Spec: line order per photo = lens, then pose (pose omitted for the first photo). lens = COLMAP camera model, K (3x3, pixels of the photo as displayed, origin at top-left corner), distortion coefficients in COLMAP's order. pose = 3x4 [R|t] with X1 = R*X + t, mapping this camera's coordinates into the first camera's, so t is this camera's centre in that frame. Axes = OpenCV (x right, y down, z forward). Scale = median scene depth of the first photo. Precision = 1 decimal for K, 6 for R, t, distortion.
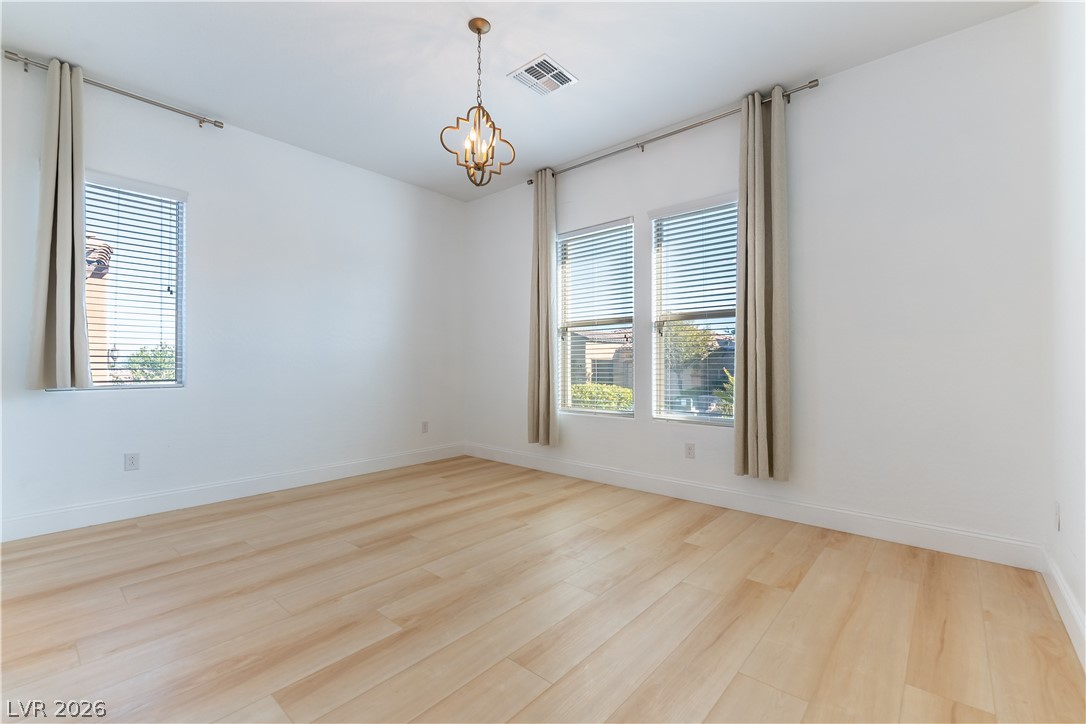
lens RADIAL K [[472.4, 0, 546.0], [0, 472.4, 366.5], [0, 0, 1]] dist [0.000972, 0.000016]
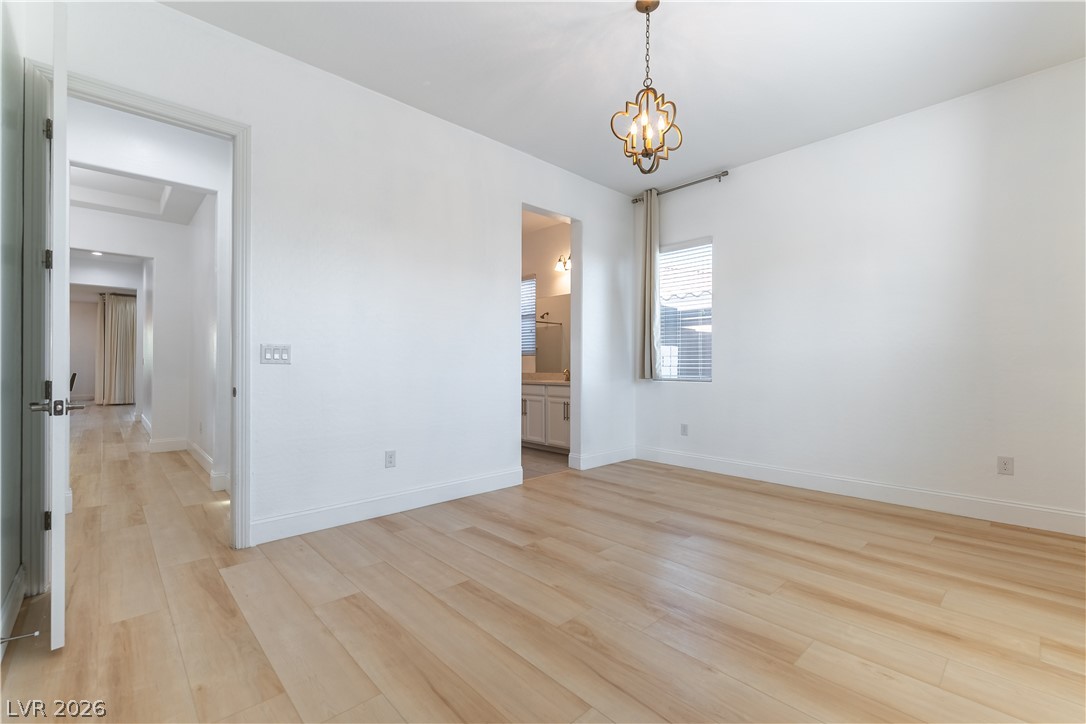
lens RADIAL K [[472.4, 0, 546.0], [0, 472.4, 366.5], [0, 0, 1]] dist [0.000972, 0.000016]
pose [[-0.110255, -0.001133, -0.993903, 0.797187], [-0.009443, 0.999955, -0.000092, 0.007270], [0.993858, 0.009376, -0.110261, 0.878615]]
